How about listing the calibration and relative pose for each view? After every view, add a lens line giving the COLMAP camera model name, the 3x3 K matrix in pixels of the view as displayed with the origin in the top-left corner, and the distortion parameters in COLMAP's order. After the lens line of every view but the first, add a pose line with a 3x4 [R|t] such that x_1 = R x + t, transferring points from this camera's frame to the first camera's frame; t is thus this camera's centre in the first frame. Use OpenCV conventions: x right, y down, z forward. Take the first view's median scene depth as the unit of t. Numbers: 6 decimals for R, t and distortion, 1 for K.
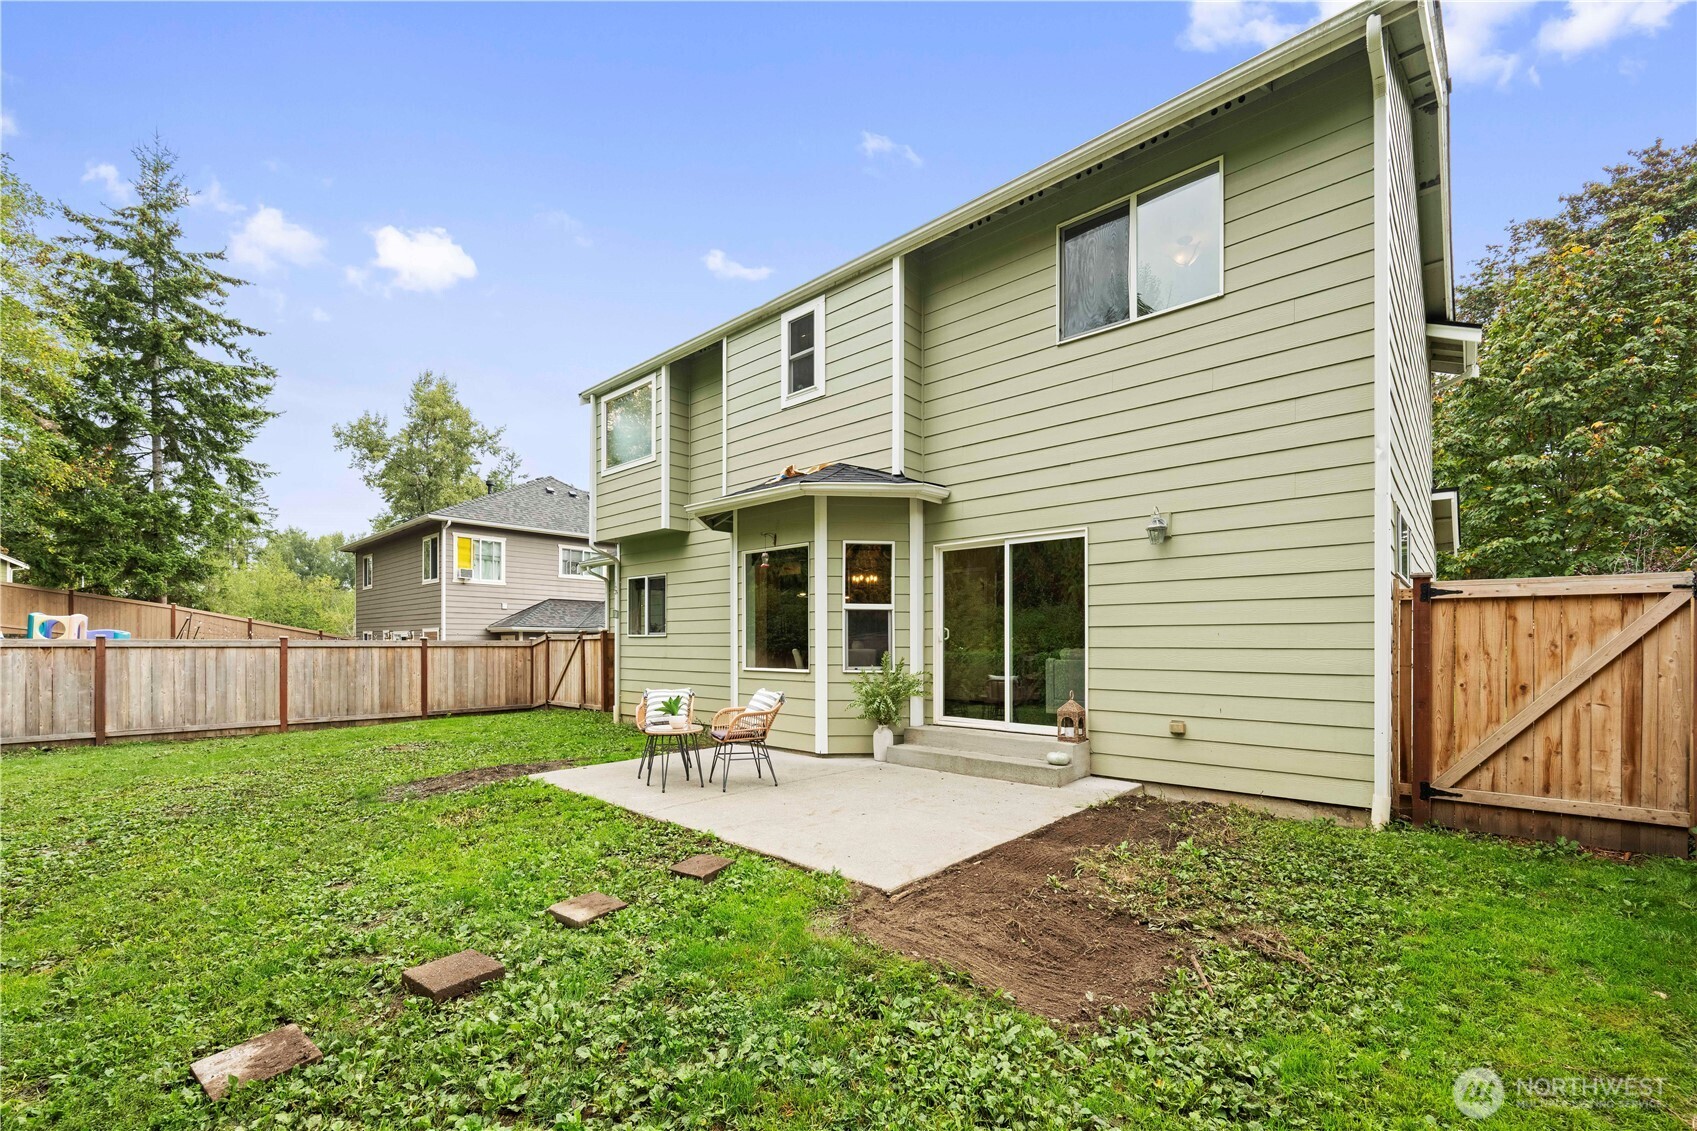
lens RADIAL K [[686.8, 0, 849.5], [0, 686.8, 634.0], [0, 0, 1]] dist [-0.000805, 0.000084]
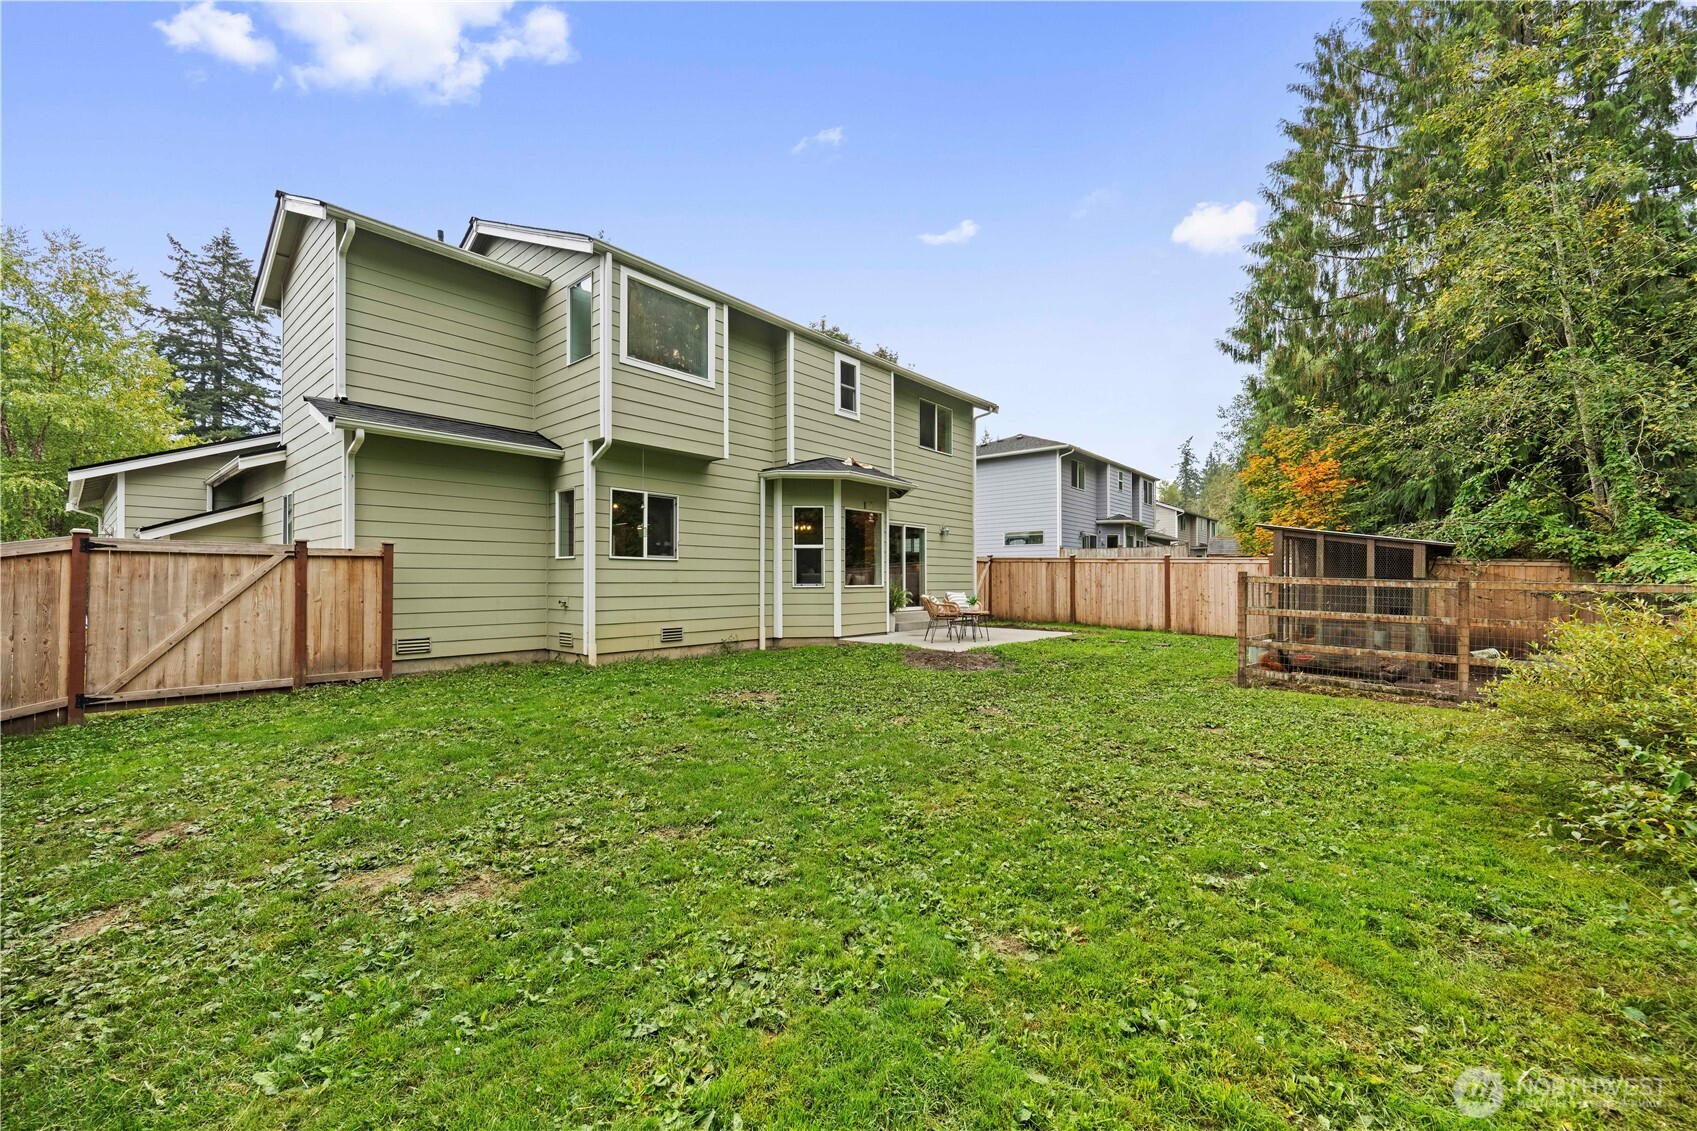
lens RADIAL K [[672.2, 0, 853.1], [0, 672.2, 577.5], [0, 0, 1]] dist [-0.001269, 0.000435]
pose [[-0.036762, 0.001255, 0.999323, -1.471986], [-0.007841, 0.999968, -0.001545, 0.034034], [-0.999293, -0.007893, -0.036751, 0.939063]]
